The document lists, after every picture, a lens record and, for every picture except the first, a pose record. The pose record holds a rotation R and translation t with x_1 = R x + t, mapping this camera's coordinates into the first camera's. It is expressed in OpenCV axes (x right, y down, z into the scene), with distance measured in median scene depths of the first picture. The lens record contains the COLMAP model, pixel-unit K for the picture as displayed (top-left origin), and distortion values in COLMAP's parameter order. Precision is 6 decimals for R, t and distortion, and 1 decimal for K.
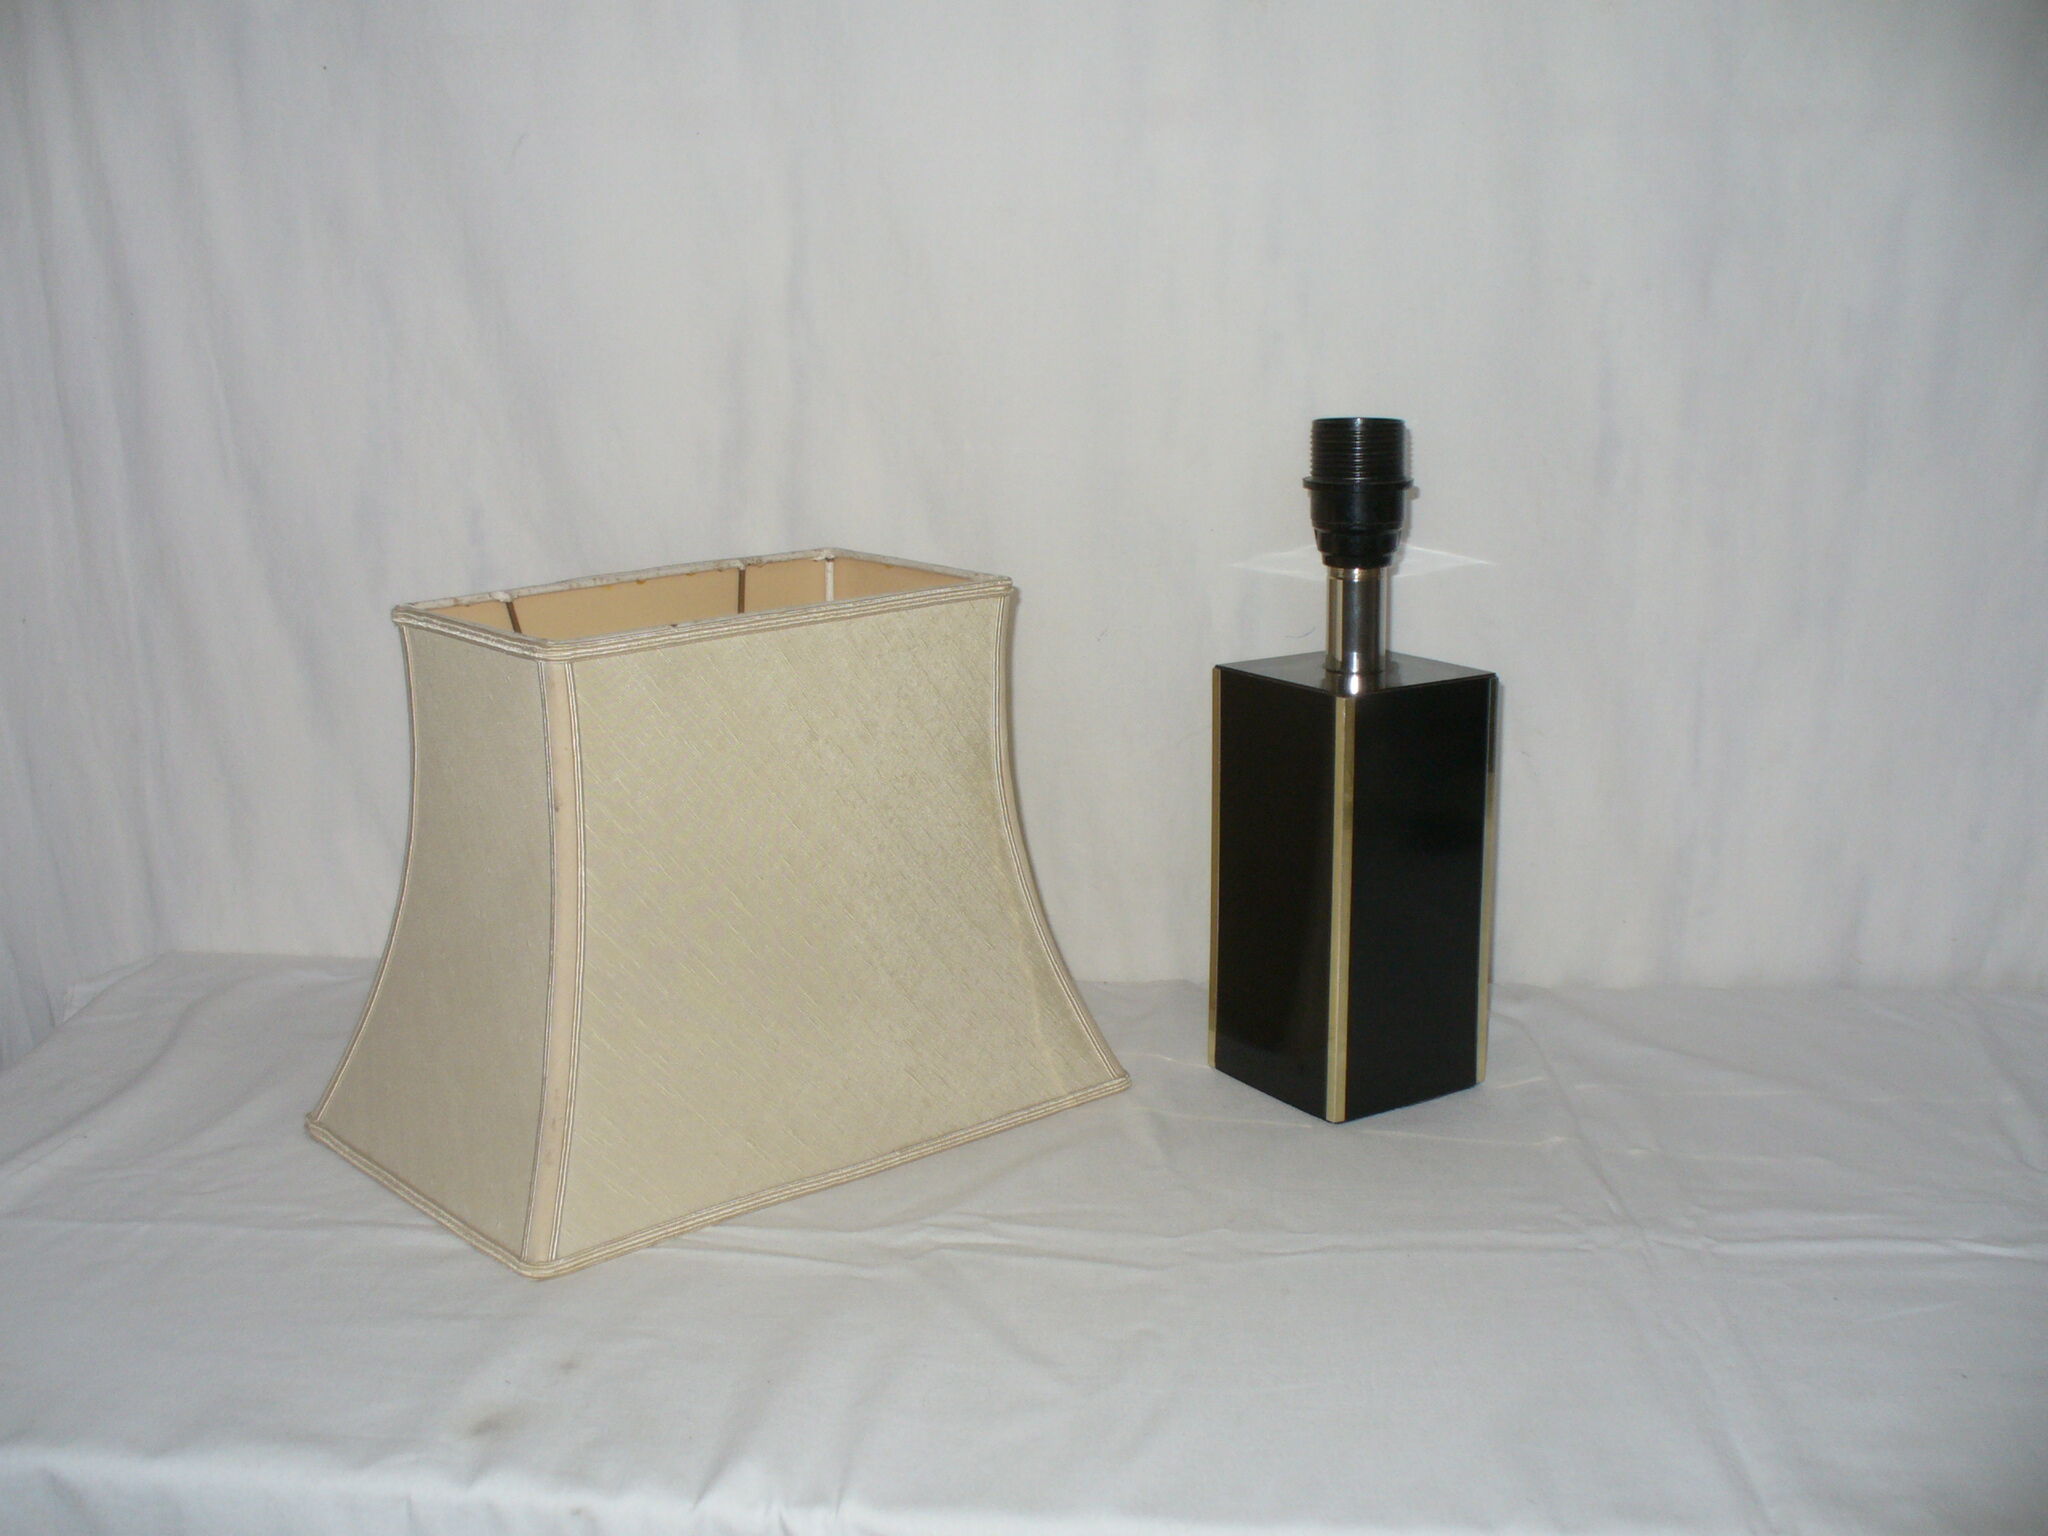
lens RADIAL K [[2362.2, 0, 1024.0], [0, 2362.2, 768.0], [0, 0, 1]] dist [-0.172492, 0.051491]
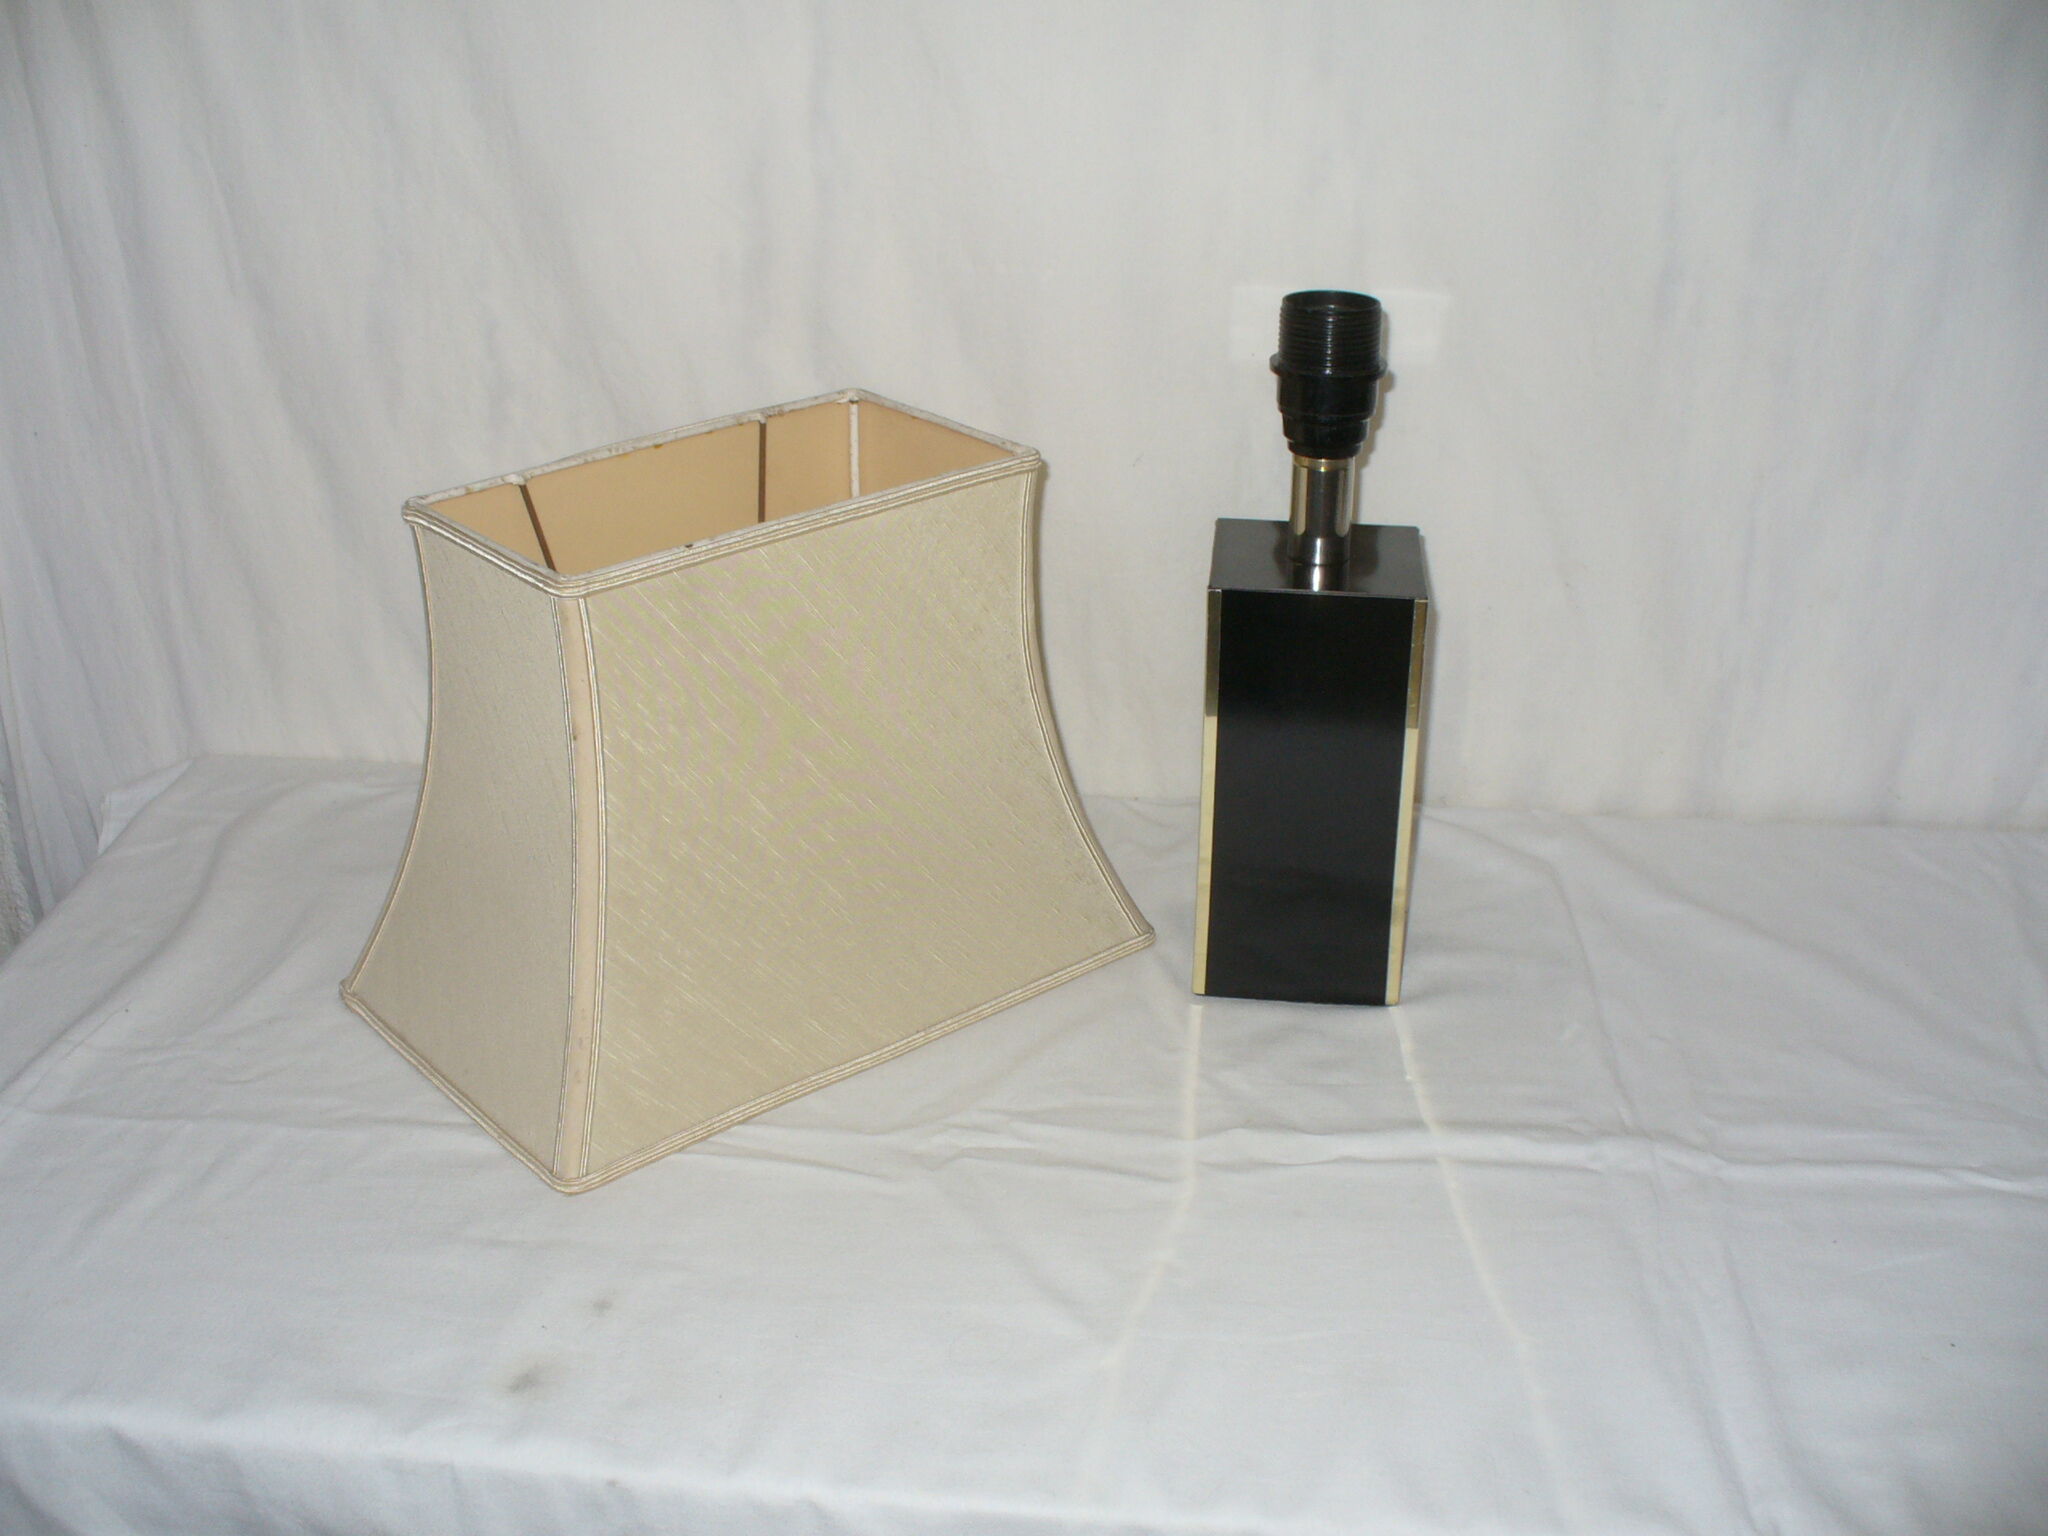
lens RADIAL K [[2379.4, 0, 992.5], [0, 2379.4, 774.5], [0, 0, 1]] dist [-0.236990, 0.281433]
pose [[0.999344, 0.012250, -0.034084, 0.010296], [-0.004657, 0.976715, 0.214492, -0.168094], [0.035917, -0.214192, 0.976131, 0.028249]]
